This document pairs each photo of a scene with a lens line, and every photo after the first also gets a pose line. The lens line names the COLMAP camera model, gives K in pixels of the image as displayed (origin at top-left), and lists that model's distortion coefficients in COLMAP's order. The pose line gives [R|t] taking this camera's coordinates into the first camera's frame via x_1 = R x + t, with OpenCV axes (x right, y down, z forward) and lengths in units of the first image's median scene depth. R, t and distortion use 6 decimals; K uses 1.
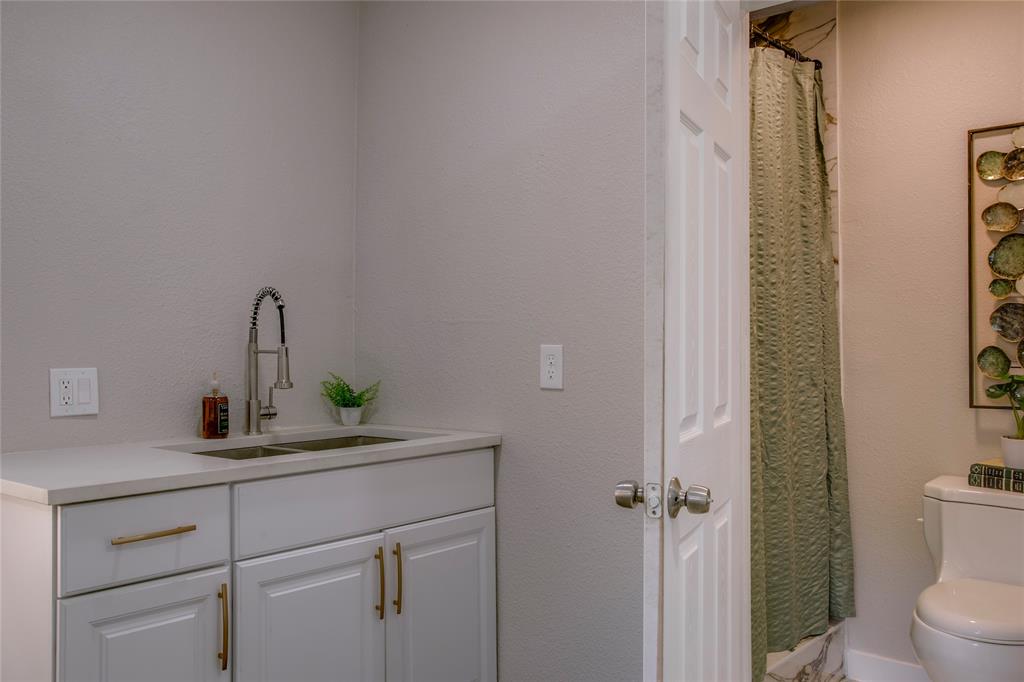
lens RADIAL K [[877.1, 0, 499.3], [0, 877.1, 341.5], [0, 0, 1]] dist [-0.005270, 0.091843]
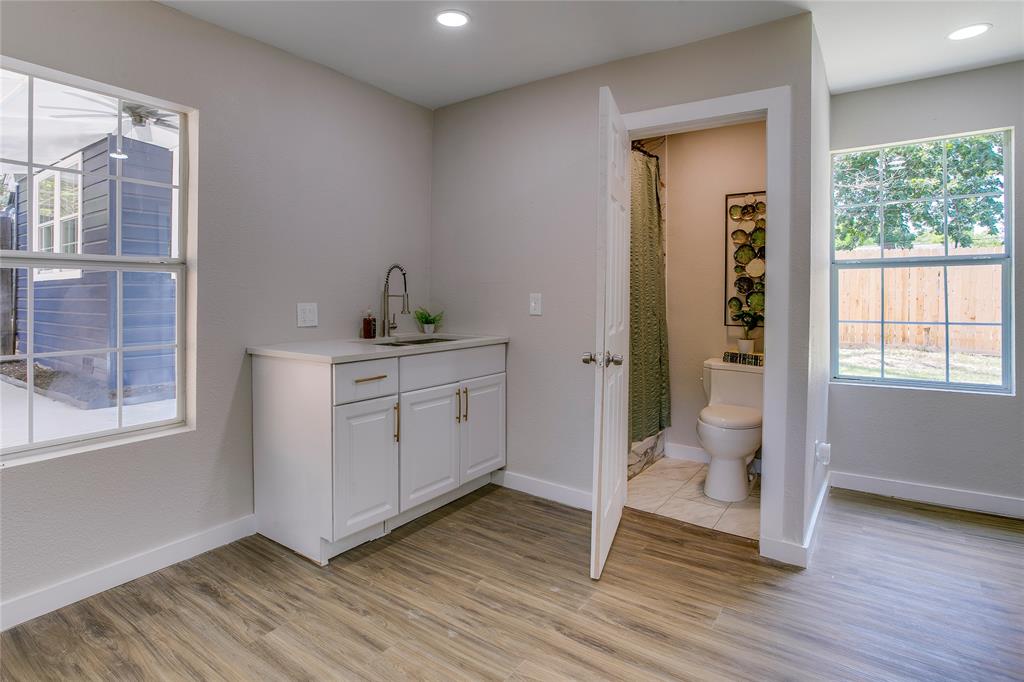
lens RADIAL K [[525.6, 0, 511.2], [0, 525.6, 301.1], [0, 0, 1]] dist [-0.001931, -0.000038]
pose [[0.994343, 0.009195, 0.105822, -0.121802], [-0.011022, 0.999800, 0.016693, 0.000593], [-0.105647, -0.017765, 0.994245, -0.219865]]
